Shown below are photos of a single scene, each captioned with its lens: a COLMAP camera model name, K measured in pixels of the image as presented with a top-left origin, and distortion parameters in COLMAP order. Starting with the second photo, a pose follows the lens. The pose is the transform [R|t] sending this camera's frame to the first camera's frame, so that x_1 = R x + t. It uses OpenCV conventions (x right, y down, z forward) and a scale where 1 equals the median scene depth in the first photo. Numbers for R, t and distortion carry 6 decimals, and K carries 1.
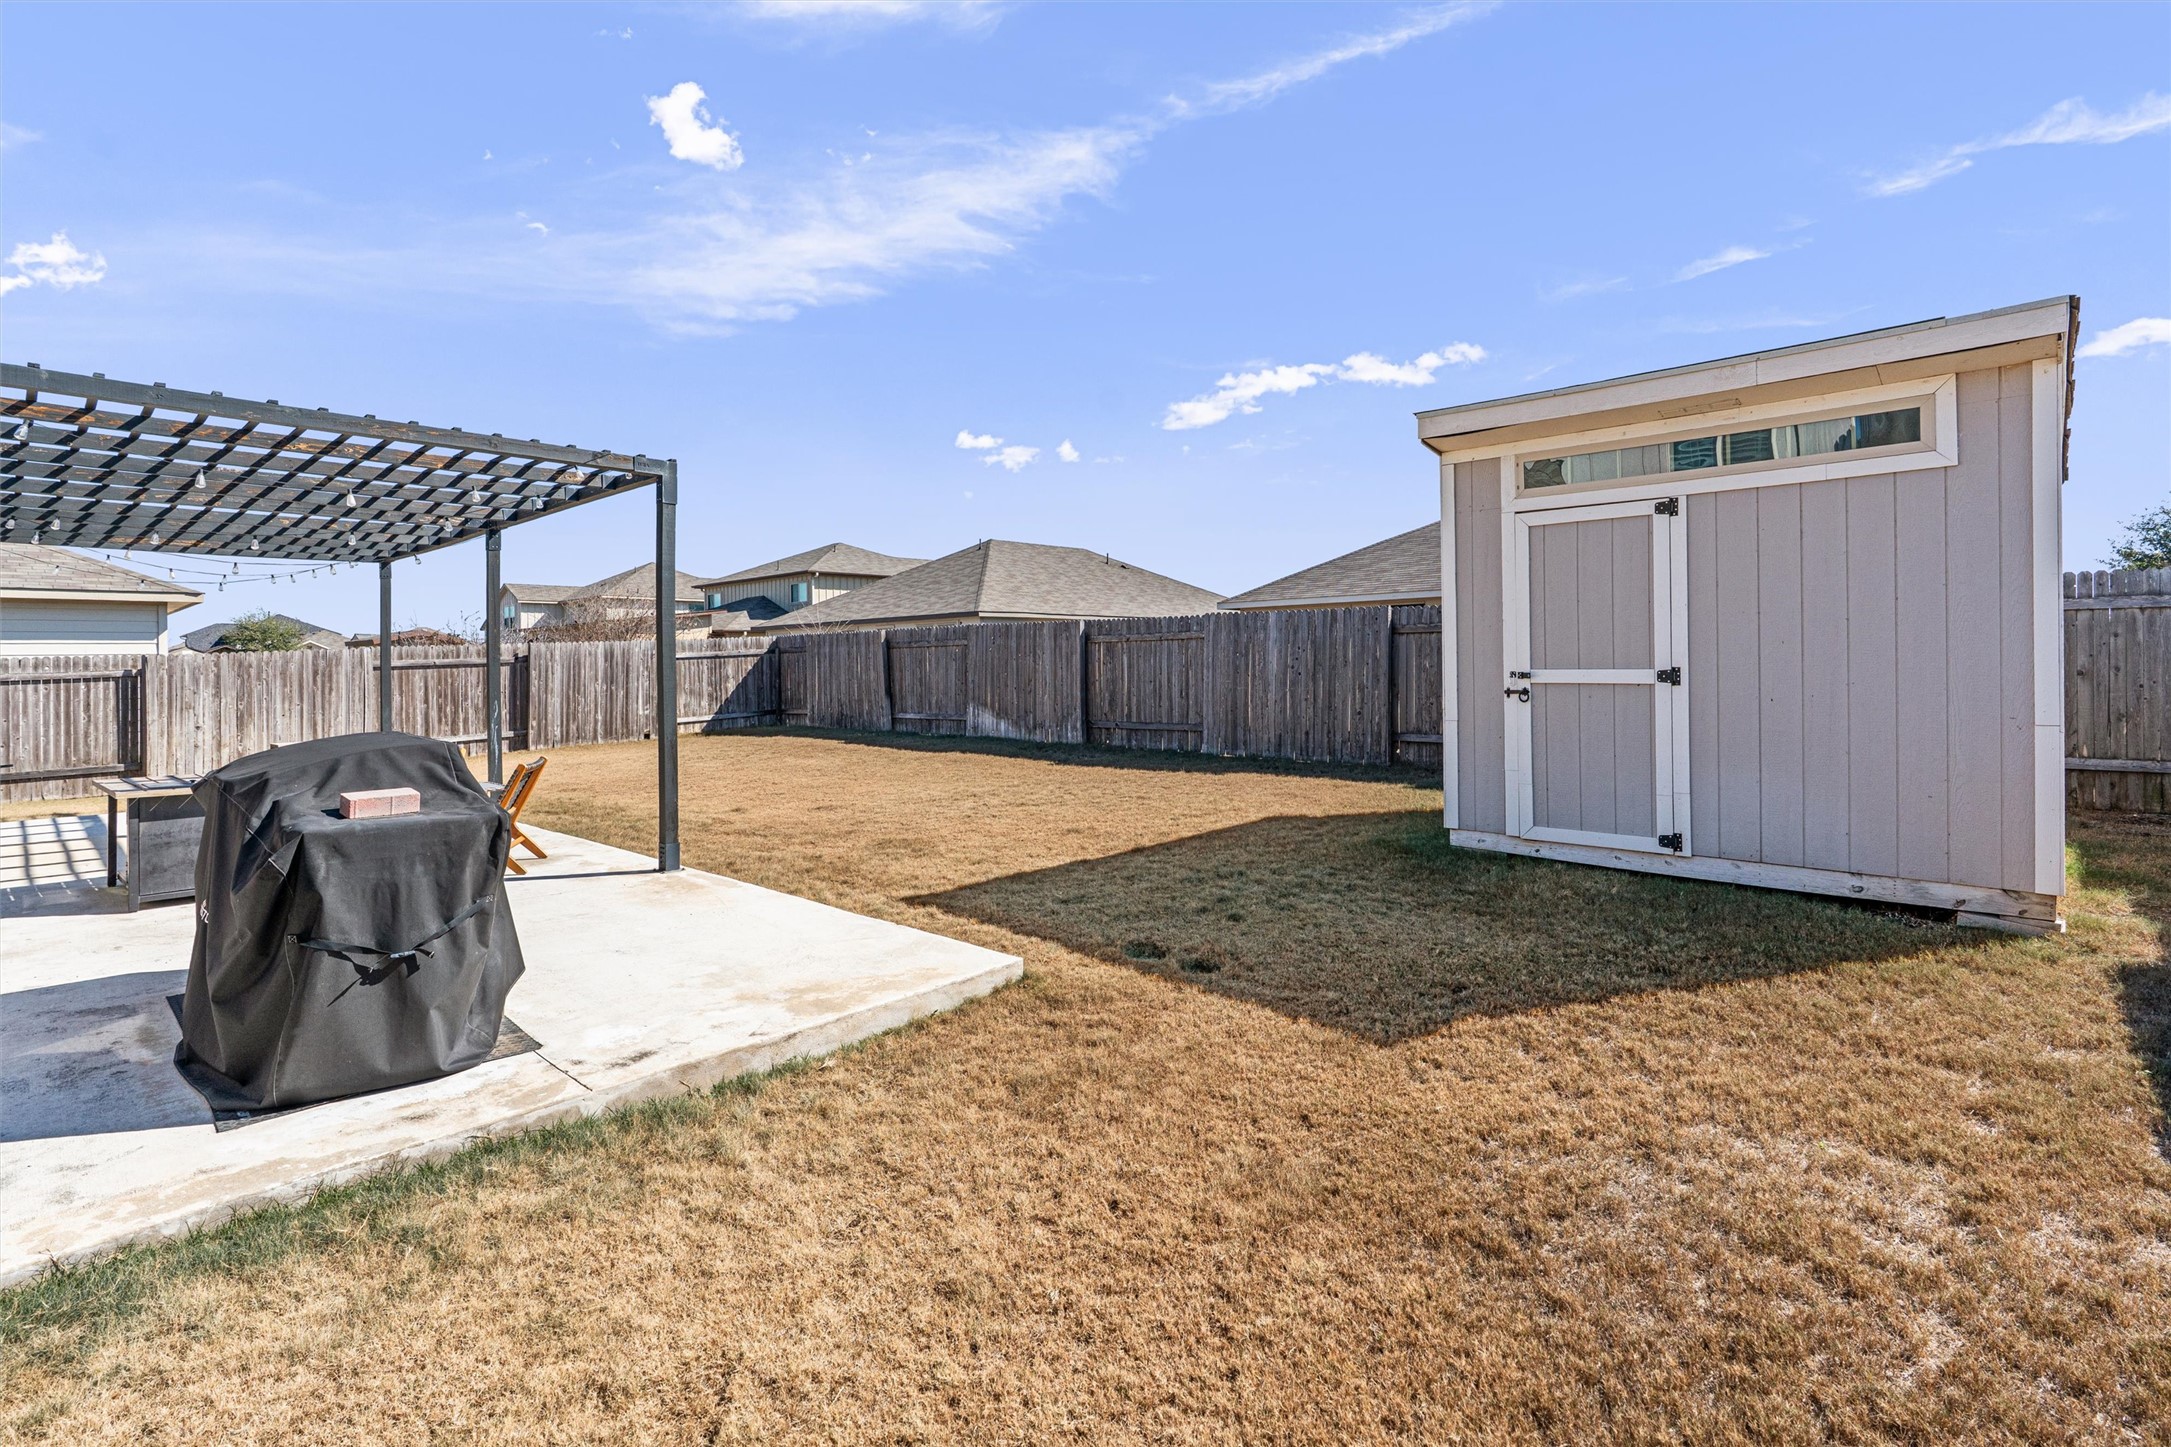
lens RADIAL K [[993.0, 0, 1083.8], [0, 993.0, 655.0], [0, 0, 1]] dist [-0.009387, 0.001967]
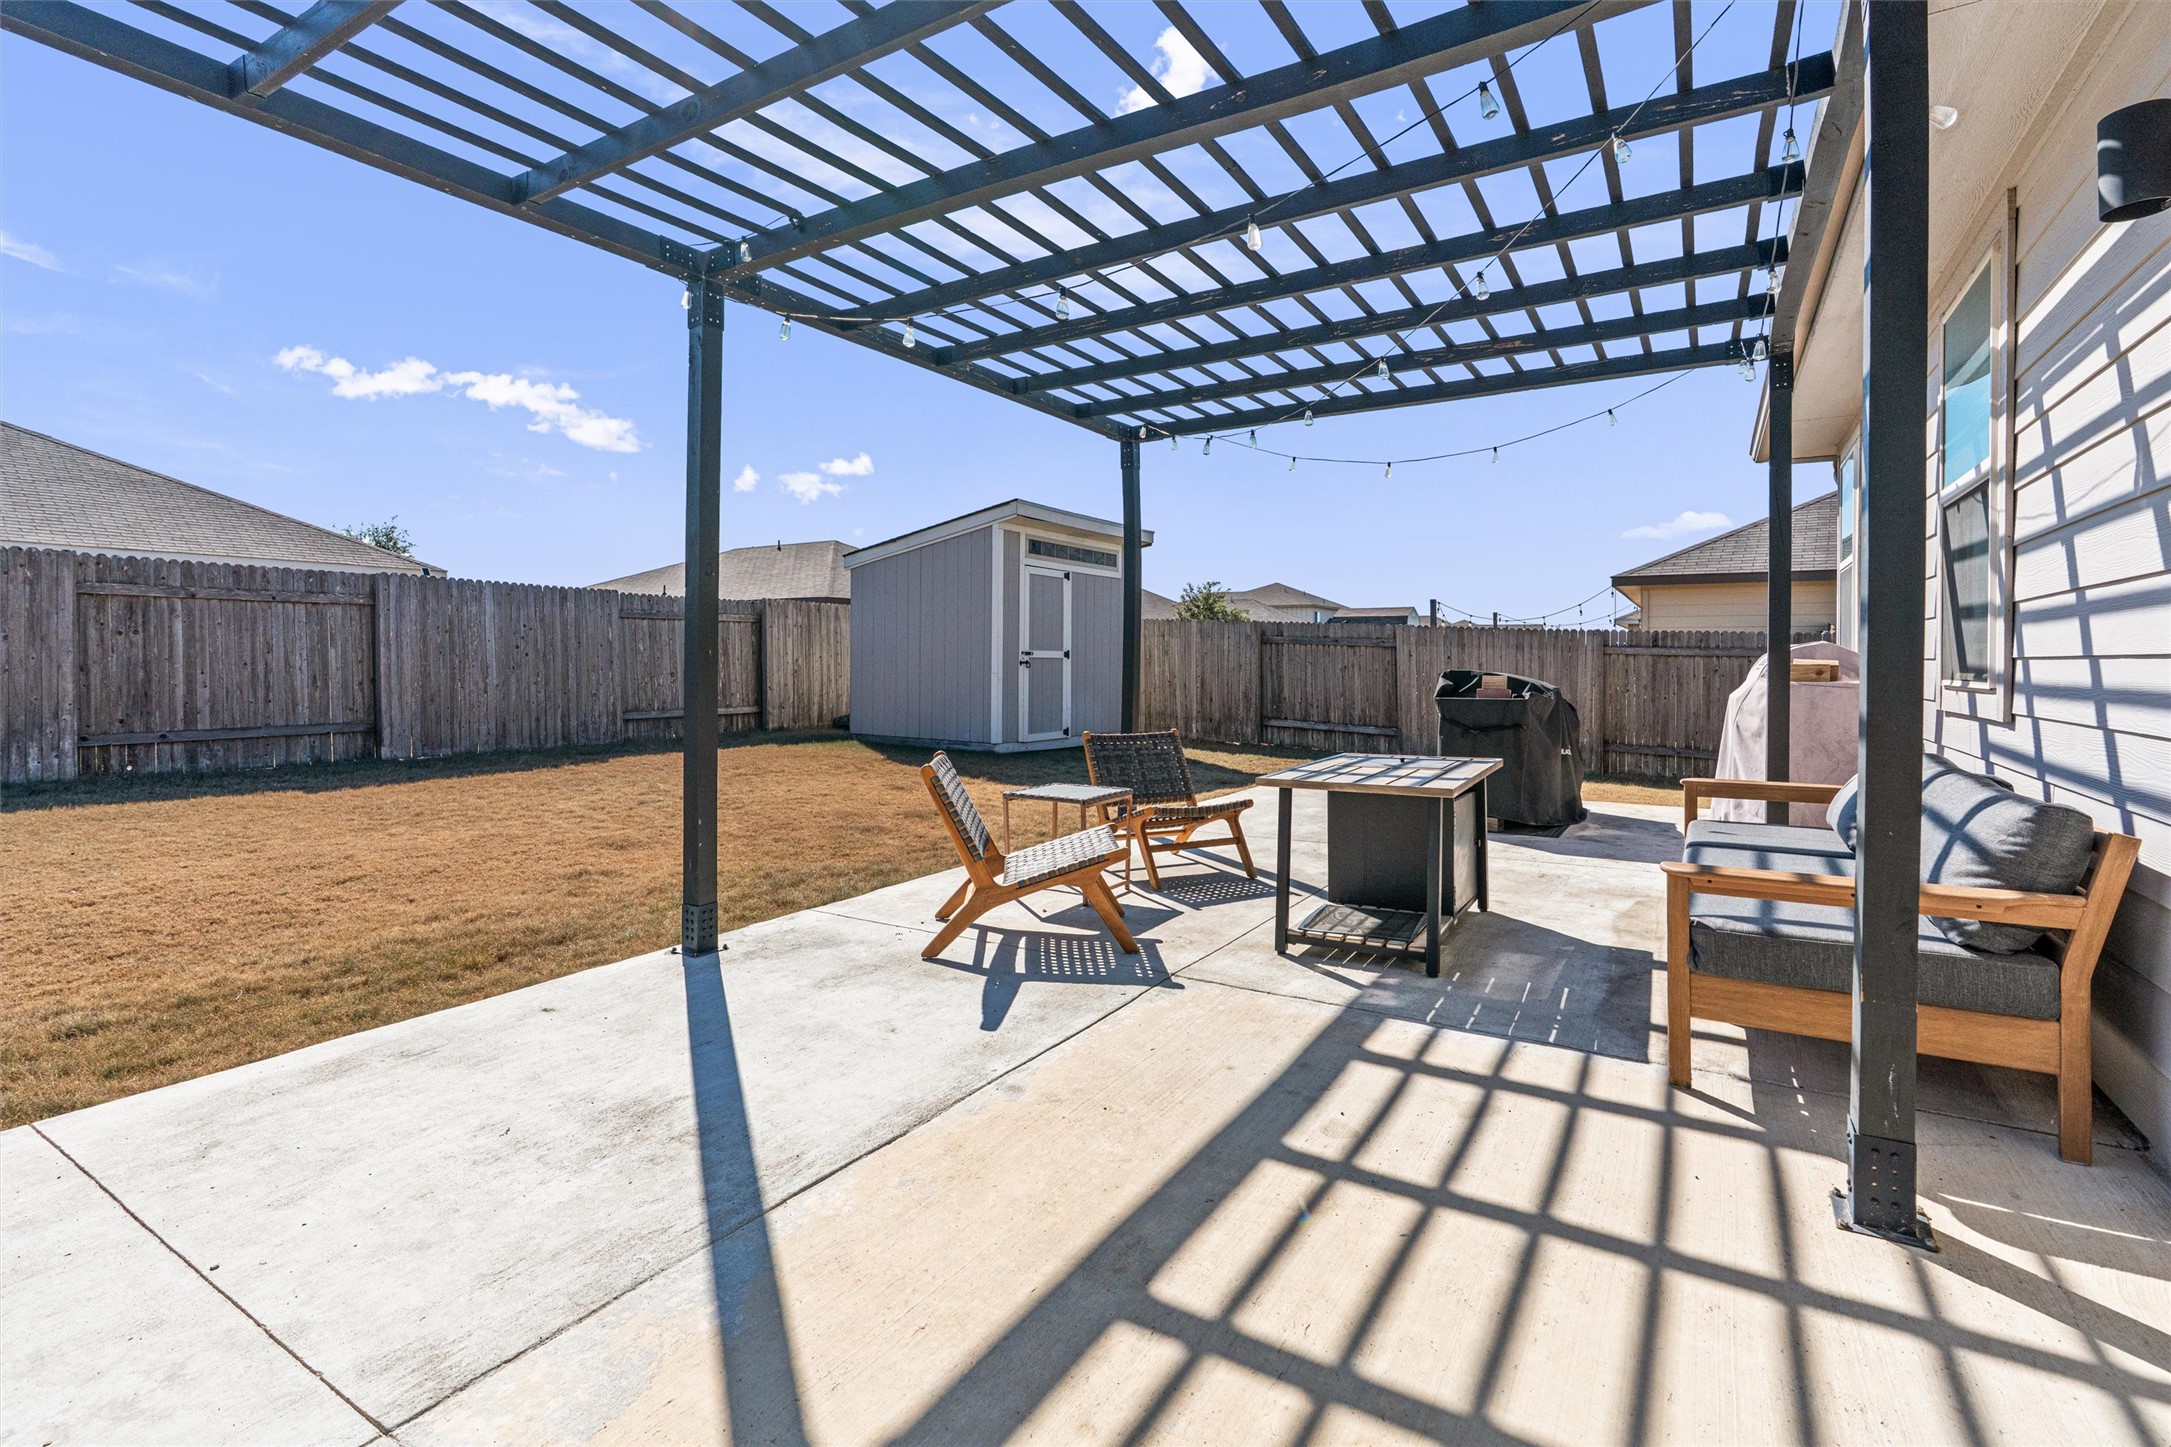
lens RADIAL K [[993.0, 0, 1090.8], [0, 993.0, 679.3], [0, 0, 1]] dist [-0.009387, 0.001967]
pose [[-0.171979, -0.005027, 0.985088, -0.686885], [-0.010455, 0.999940, 0.003278, 0.029898], [-0.985045, -0.009735, -0.172022, 0.586885]]
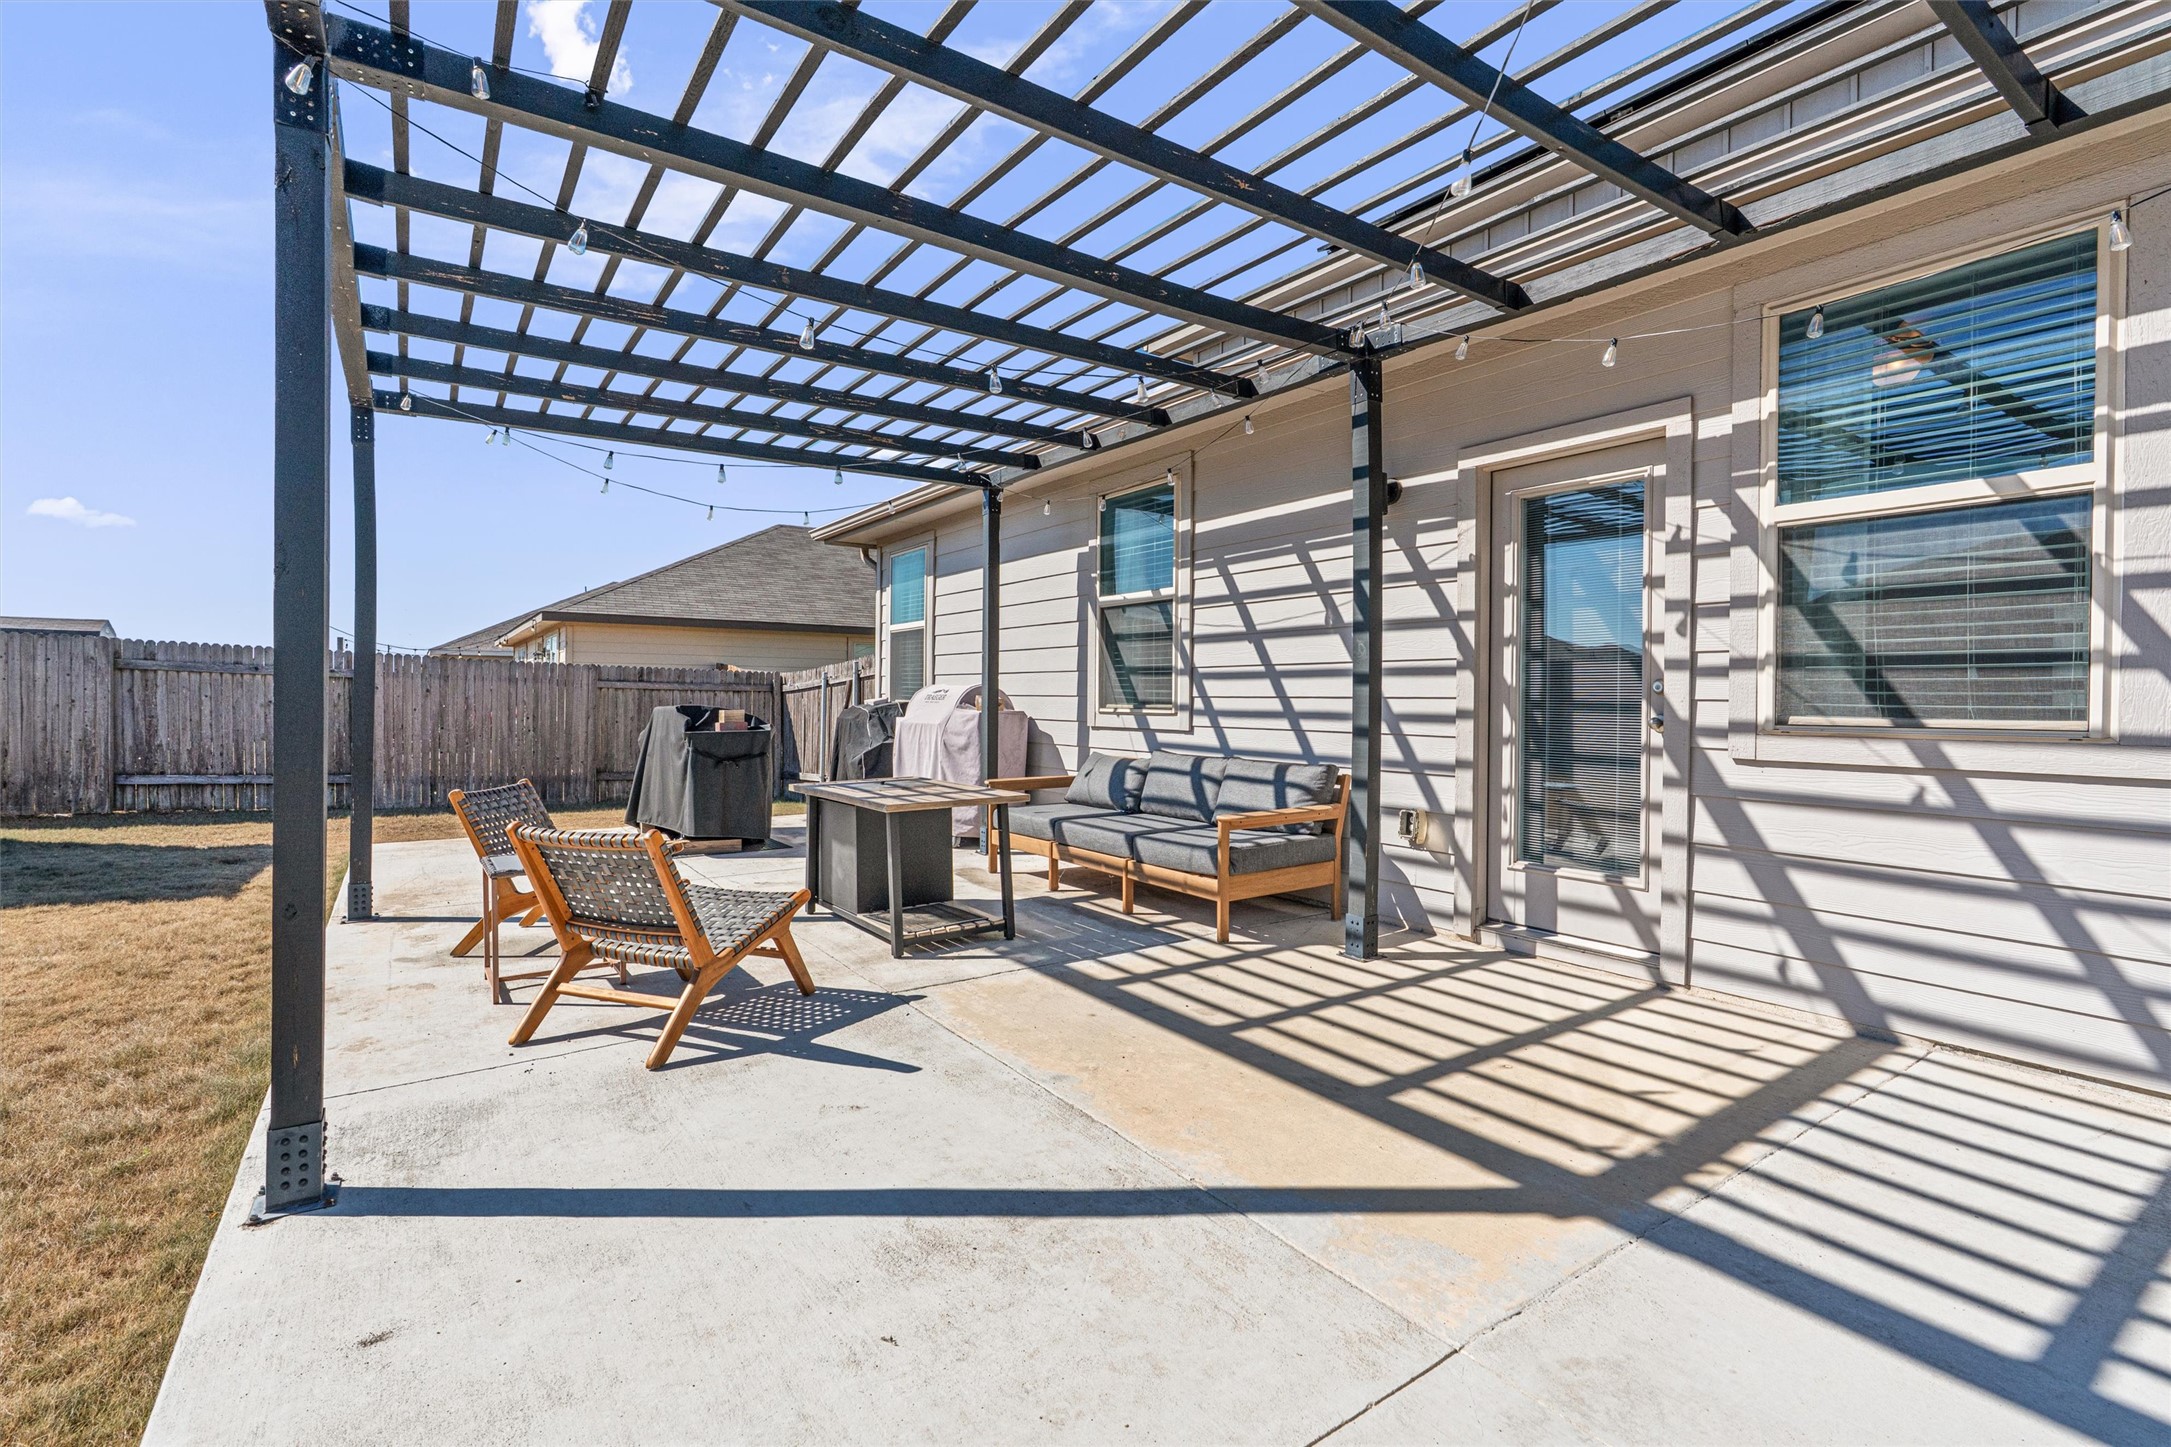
lens RADIAL K [[993.0, 0, 1079.0], [0, 993.0, 704.5], [0, 0, 1]] dist [-0.009387, 0.001967]
pose [[-0.970284, 0.008653, 0.241813, -0.554090], [0.007931, 0.999961, -0.003961, 0.028309], [-0.241838, -0.001926, -0.970315, 0.778738]]
